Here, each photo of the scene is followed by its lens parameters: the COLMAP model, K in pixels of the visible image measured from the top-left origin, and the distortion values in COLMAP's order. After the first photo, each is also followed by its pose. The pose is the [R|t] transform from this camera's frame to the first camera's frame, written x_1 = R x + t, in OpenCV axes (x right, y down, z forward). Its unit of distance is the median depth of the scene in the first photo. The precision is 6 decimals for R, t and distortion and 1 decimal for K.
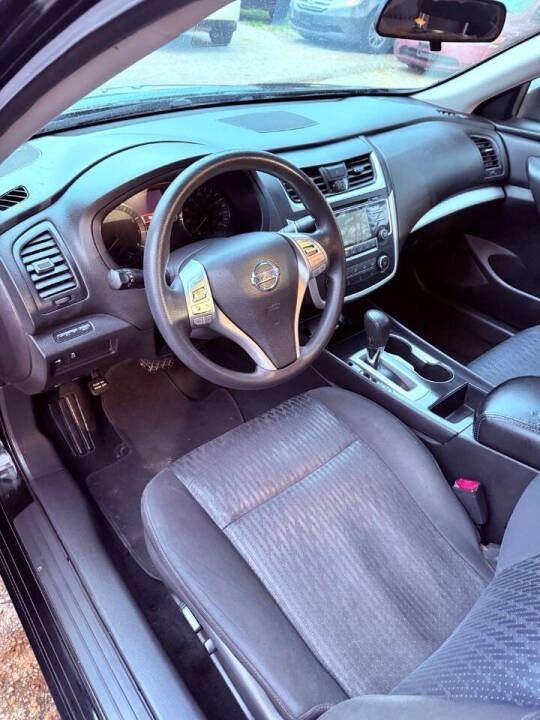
lens RADIAL K [[507.1, 0, 271.1], [0, 507.1, 354.6], [0, 0, 1]] dist [0.015882, -0.025327]
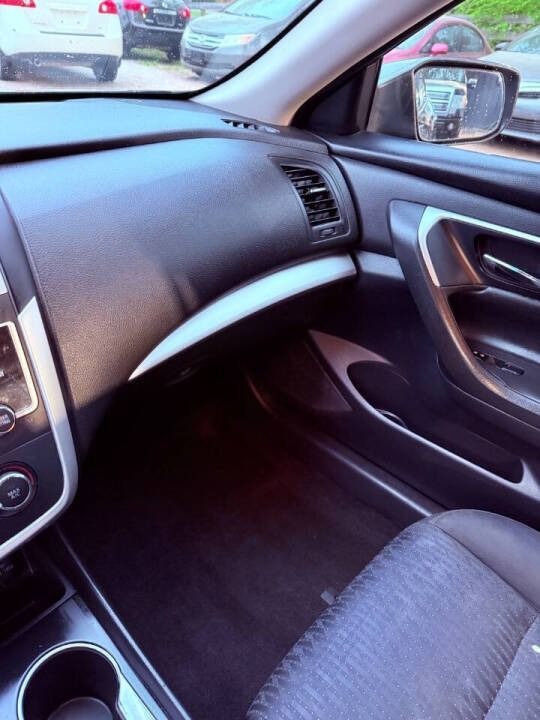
lens RADIAL K [[507.1, 0, 266.5], [0, 507.1, 361.8], [0, 0, 1]] dist [0.015882, -0.025327]
pose [[0.989596, -0.057680, 0.131803, 0.286889], [0.065000, 0.996534, -0.051920, -0.193800], [-0.128351, 0.059947, 0.989915, 0.478104]]
